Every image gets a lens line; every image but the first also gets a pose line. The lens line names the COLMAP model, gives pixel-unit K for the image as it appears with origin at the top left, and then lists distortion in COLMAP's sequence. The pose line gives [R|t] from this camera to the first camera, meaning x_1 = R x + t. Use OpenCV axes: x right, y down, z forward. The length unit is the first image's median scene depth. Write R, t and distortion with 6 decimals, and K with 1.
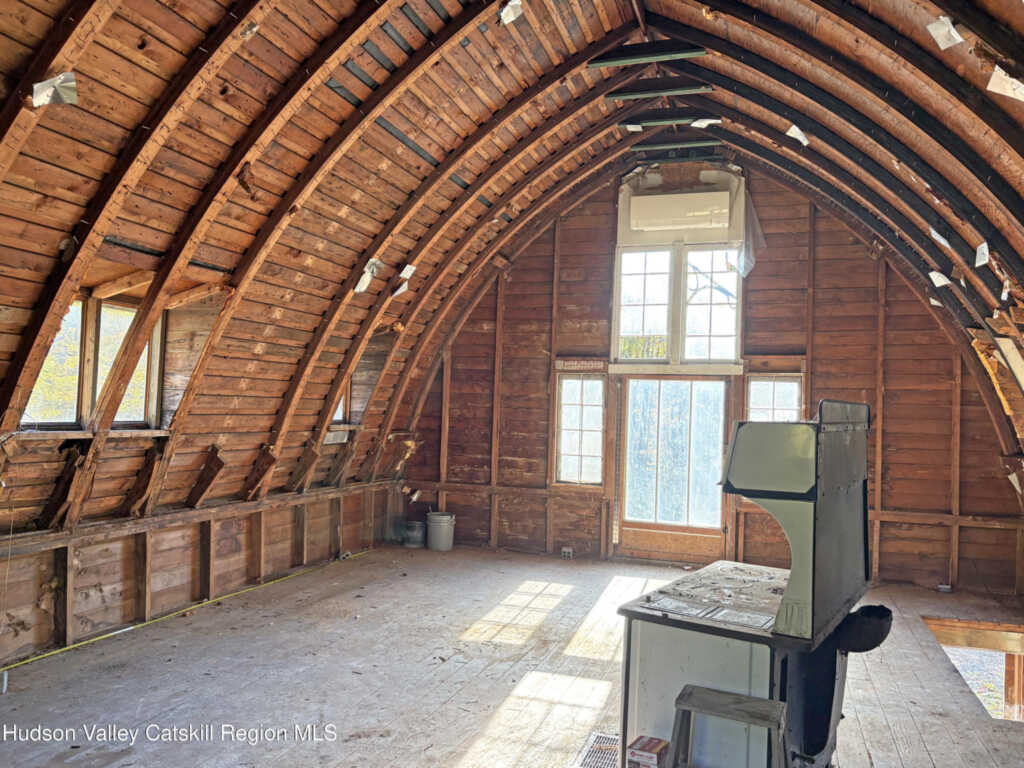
lens RADIAL K [[790.6, 0, 545.2], [0, 790.6, 389.7], [0, 0, 1]] dist [0.050375, -0.055567]
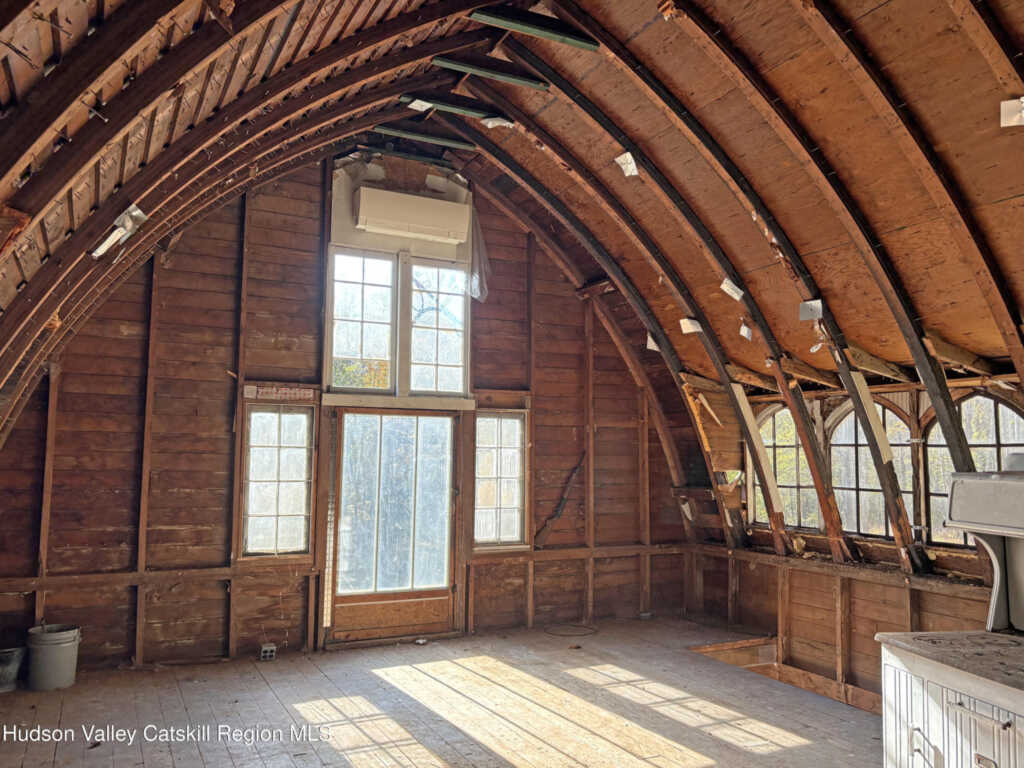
lens RADIAL K [[802.9, 0, 551.5], [0, 802.9, 389.9], [0, 0, 1]] dist [0.051416, -0.020005]
pose [[0.716903, 0.035574, 0.696265, -0.312204], [-0.008148, 0.999057, -0.042655, -0.004025], [-0.697126, 0.024906, 0.716516, 0.282609]]
